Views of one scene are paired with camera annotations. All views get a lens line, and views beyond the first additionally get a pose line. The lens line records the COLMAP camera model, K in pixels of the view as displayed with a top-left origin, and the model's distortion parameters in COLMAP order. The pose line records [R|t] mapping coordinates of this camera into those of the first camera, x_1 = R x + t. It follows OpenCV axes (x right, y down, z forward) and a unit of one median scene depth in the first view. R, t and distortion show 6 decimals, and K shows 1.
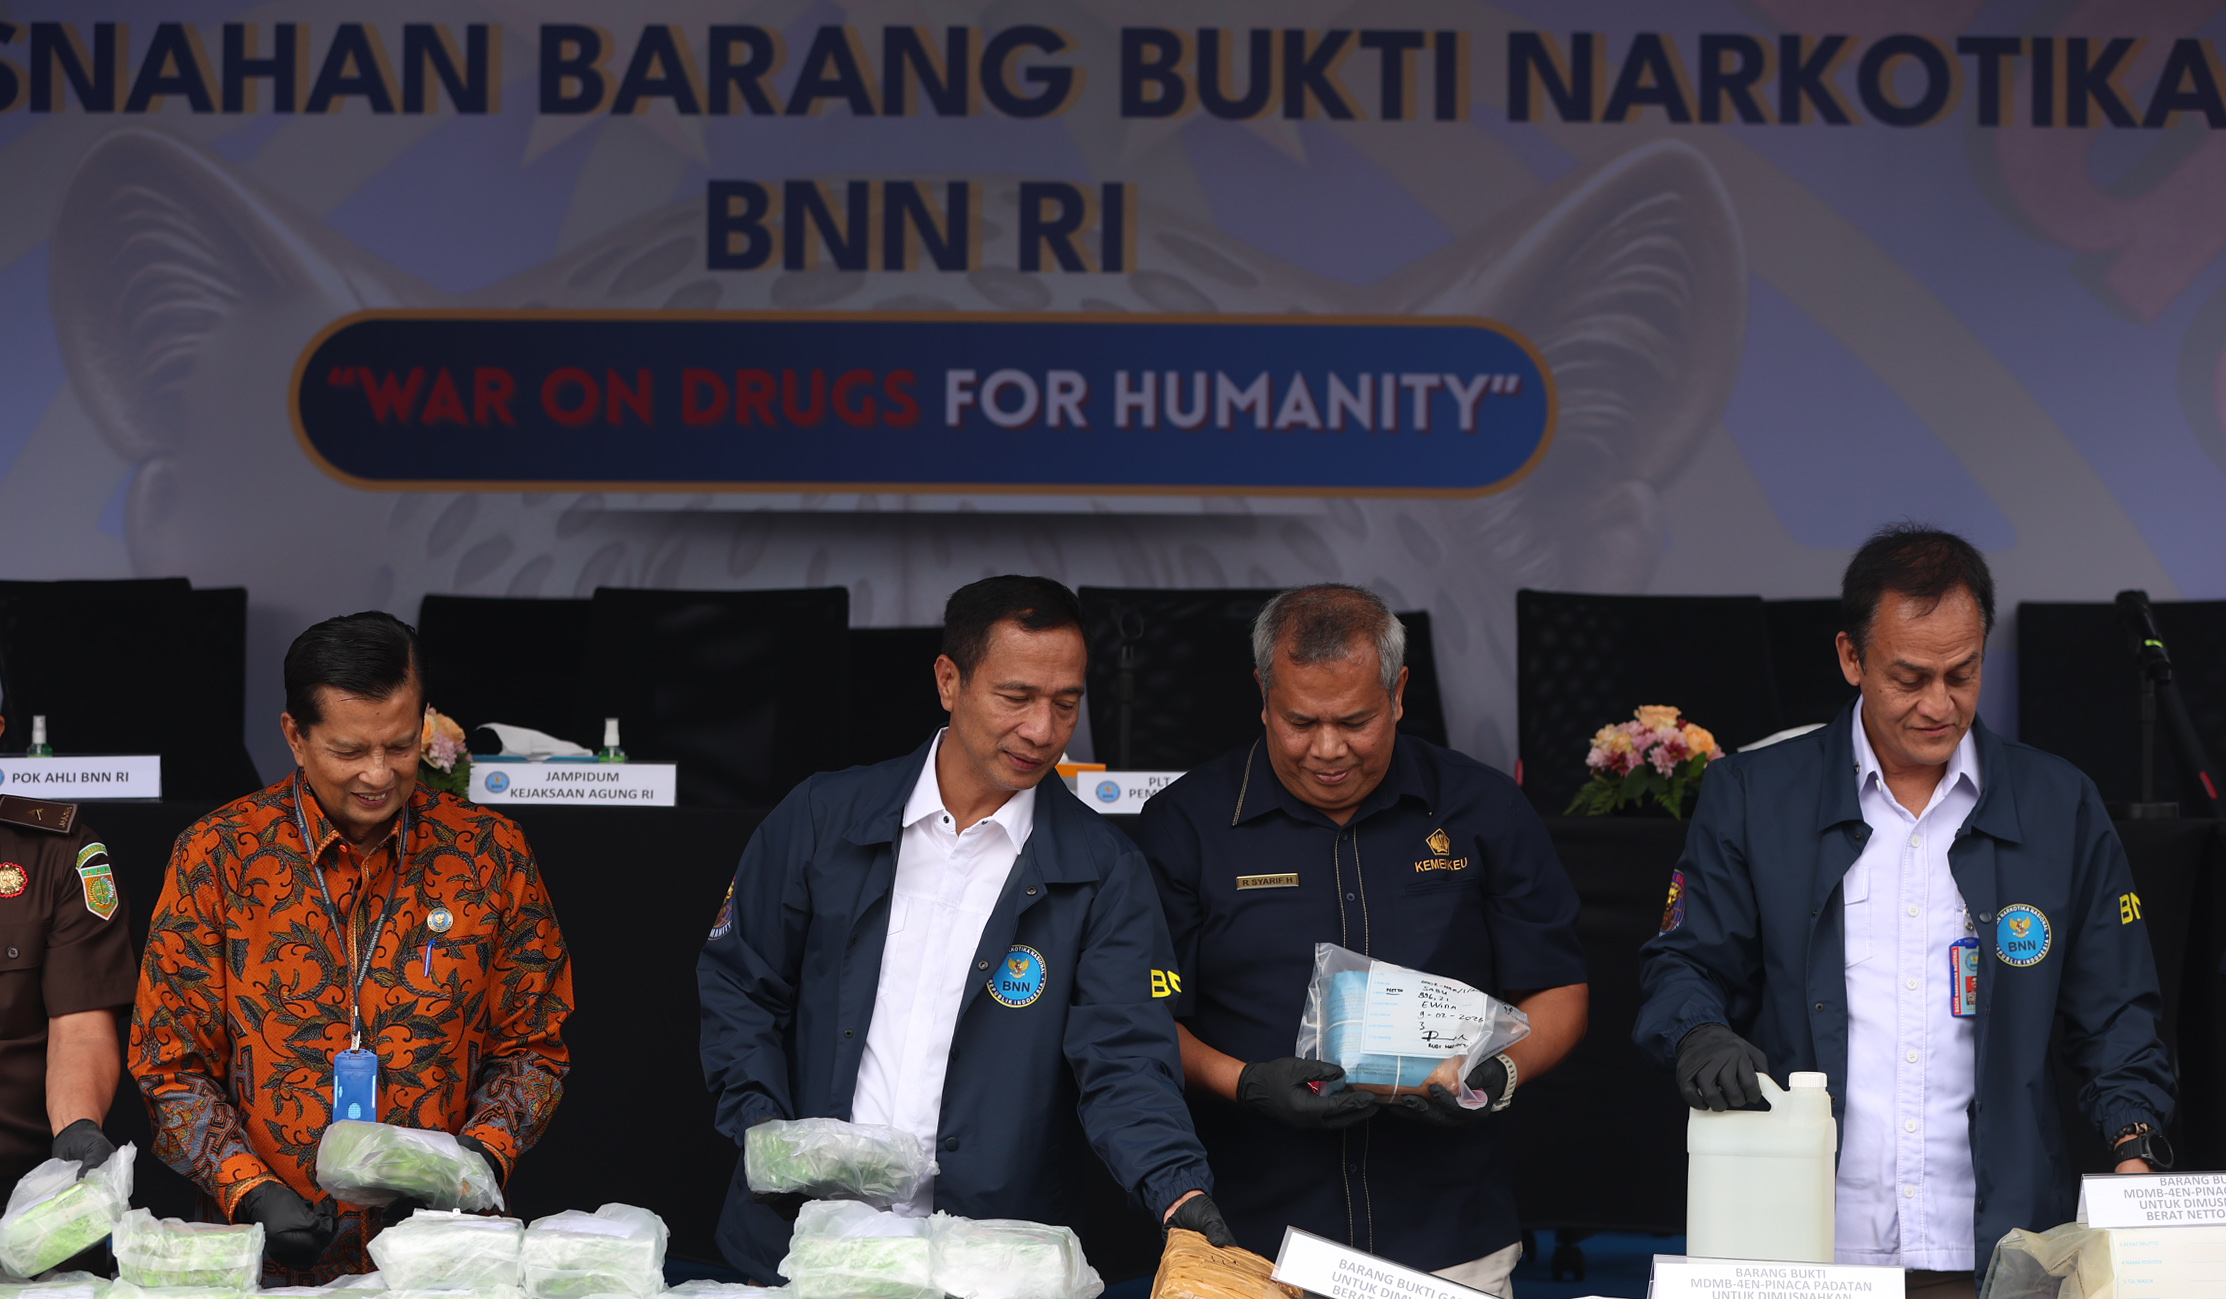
lens RADIAL K [[7052.8, 0, 1113.0], [0, 7052.8, 649.5], [0, 0, 1]] dist [-0.073221, -0.077428]
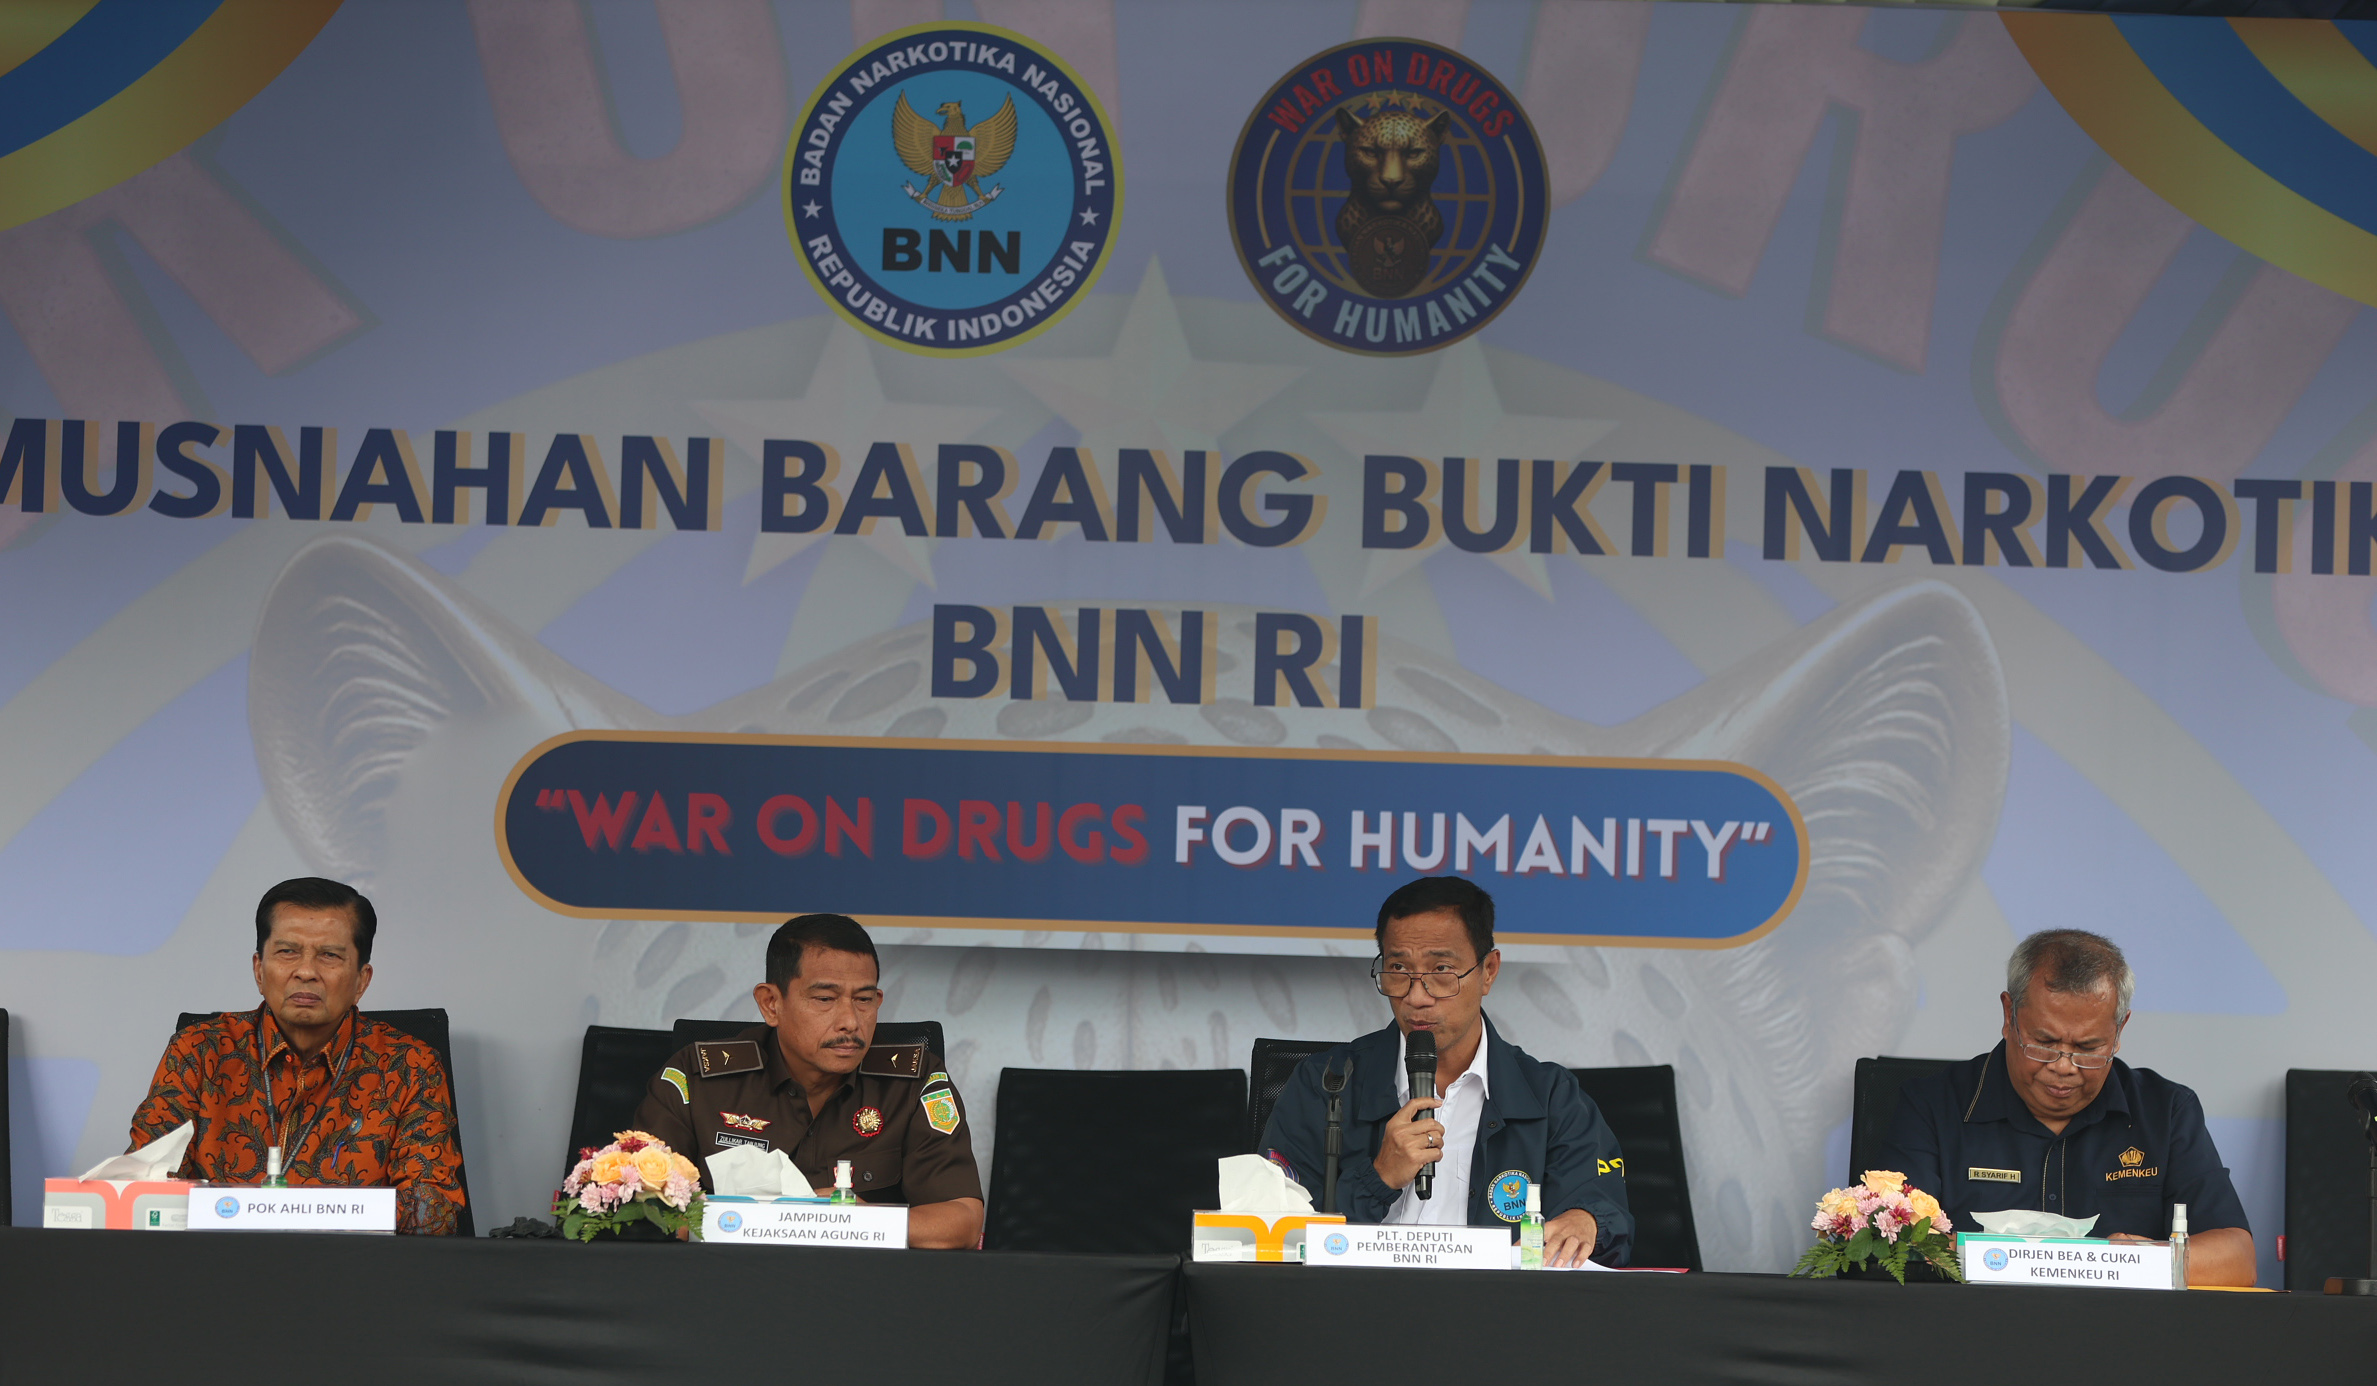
lens RADIAL K [[8355.0, 0, 1188.5], [0, 8355.0, 693.0], [0, 0, 1]] dist [0.082432, 2.311752]
pose [[0.999618, 0.020001, -0.019069, -0.000454], [-0.020869, 0.998701, -0.046483, -0.001817], [0.018115, 0.046863, 0.998737, -0.144482]]
